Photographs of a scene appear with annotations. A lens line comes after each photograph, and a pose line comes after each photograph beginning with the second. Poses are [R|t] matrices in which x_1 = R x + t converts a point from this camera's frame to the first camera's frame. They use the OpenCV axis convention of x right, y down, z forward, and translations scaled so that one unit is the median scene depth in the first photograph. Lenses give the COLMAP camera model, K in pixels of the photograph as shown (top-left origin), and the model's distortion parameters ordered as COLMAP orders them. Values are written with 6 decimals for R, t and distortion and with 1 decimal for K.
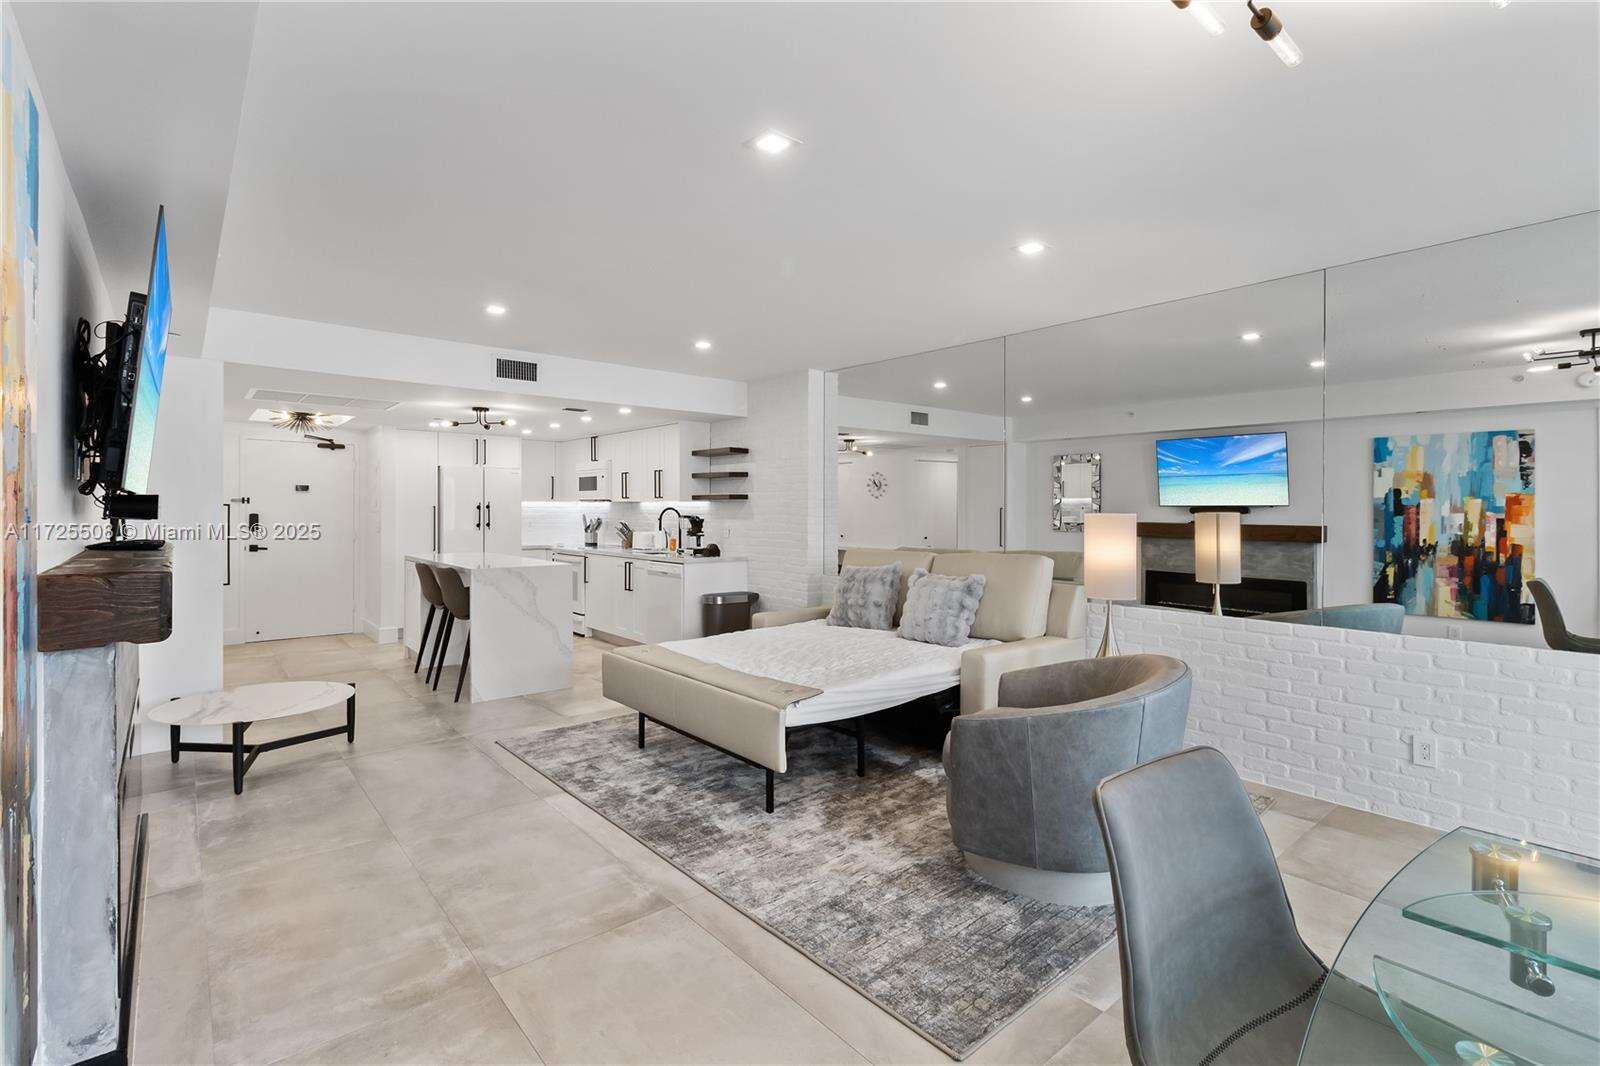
lens RADIAL K [[741.9, 0, 806.1], [0, 741.9, 514.9], [0, 0, 1]] dist [0.004341, 0.000896]
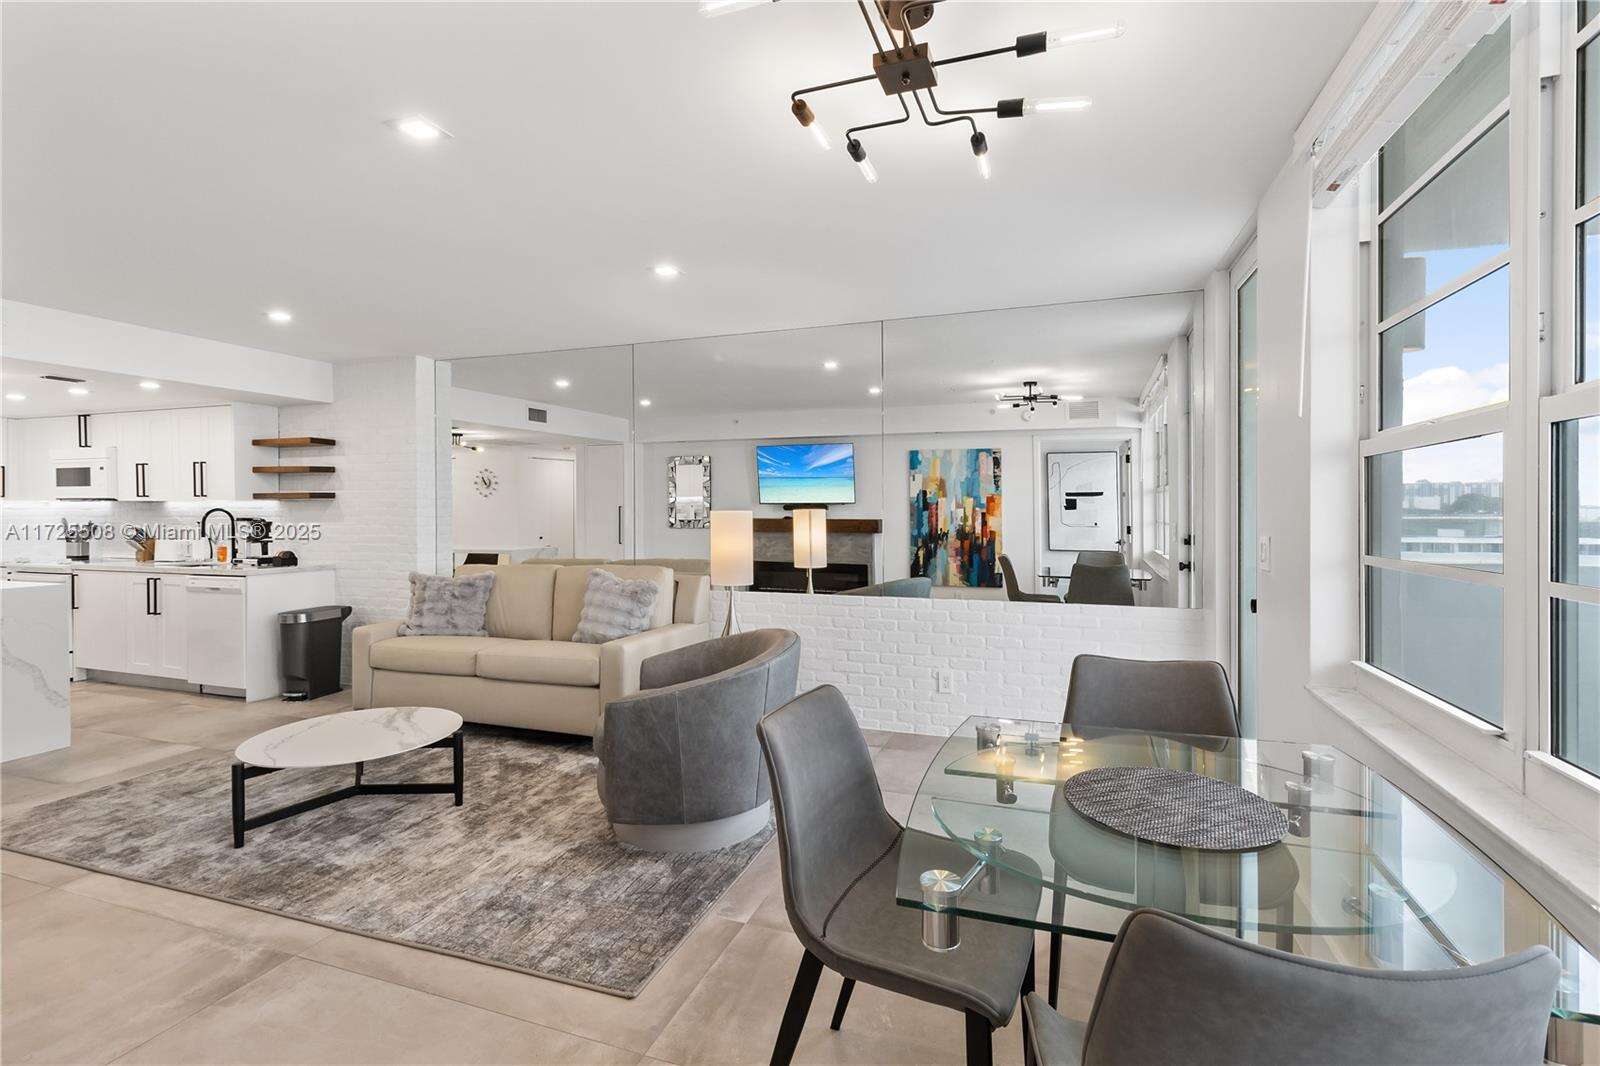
lens RADIAL K [[741.9, 0, 806.1], [0, 741.9, 514.9], [0, 0, 1]] dist [0.004341, 0.000896]
pose [[0.868977, -0.011003, 0.494731, -0.051651], [0.009974, 0.999939, 0.004720, -0.000071], [-0.494753, 0.000833, 0.869033, -0.048543]]
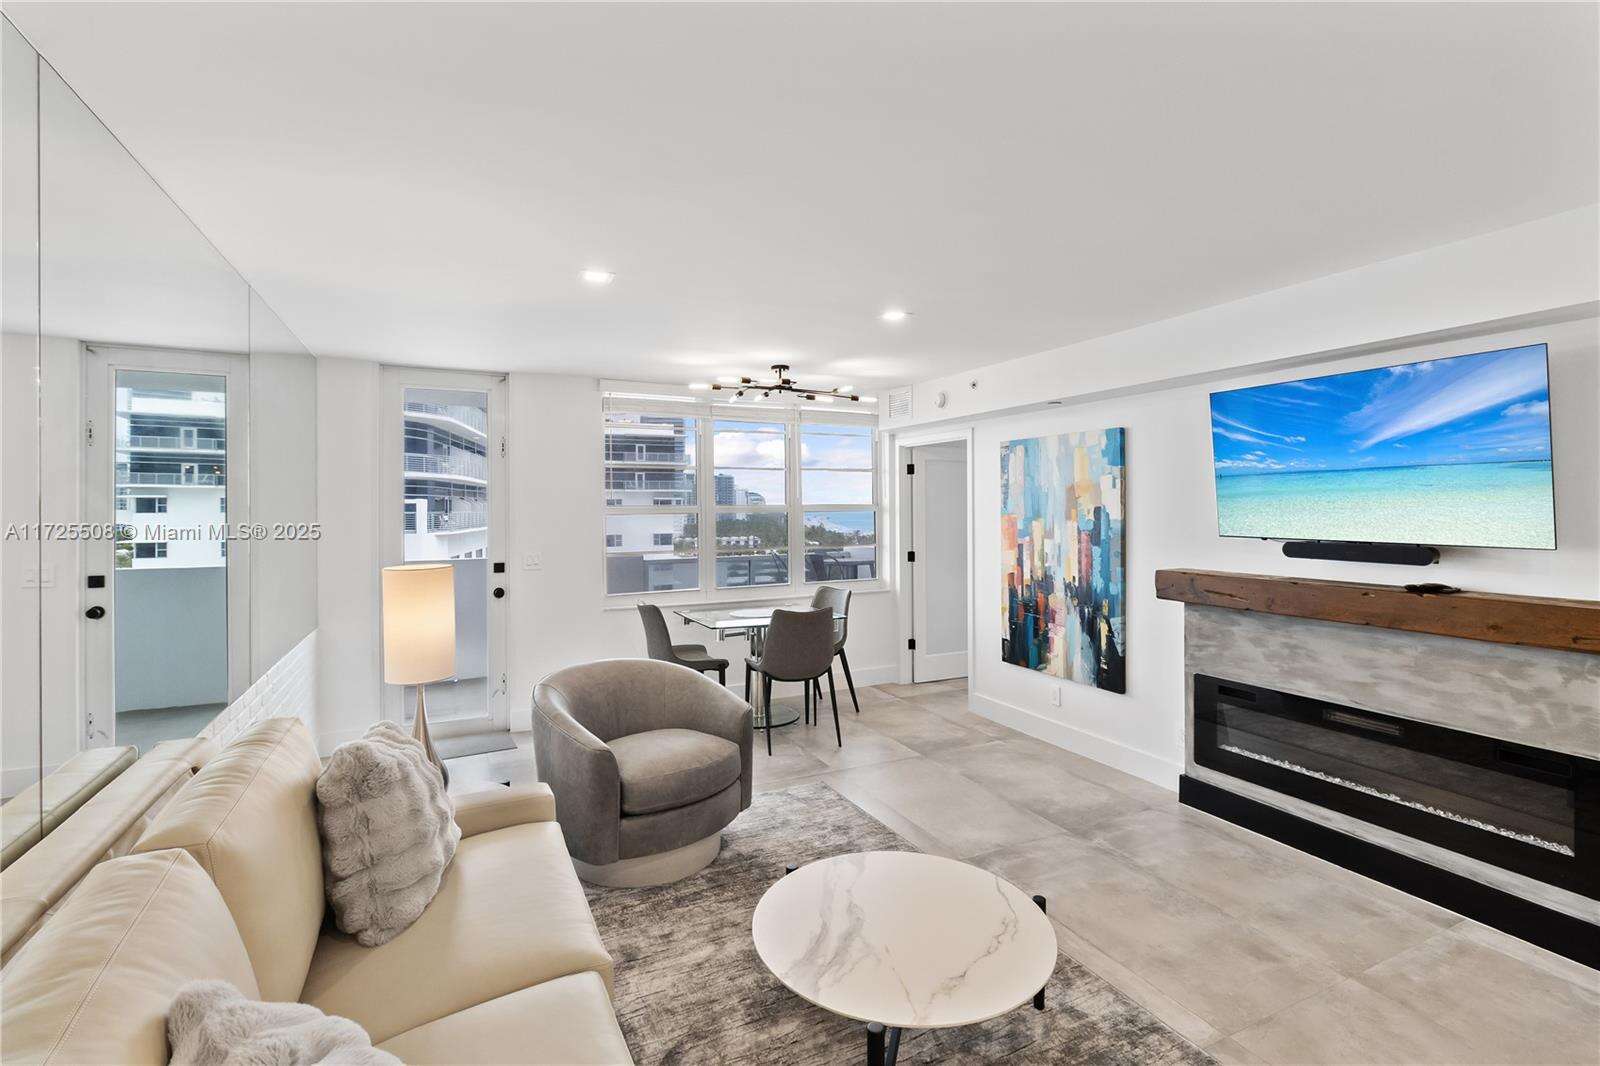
lens RADIAL K [[741.9, 0, 806.1], [0, 741.9, 514.9], [0, 0, 1]] dist [0.004341, 0.000896]
pose [[-0.966983, -0.001367, 0.254838, -0.150045], [0.001702, 0.999929, 0.011822, -0.056002], [-0.254836, 0.011866, -0.966911, 1.461551]]
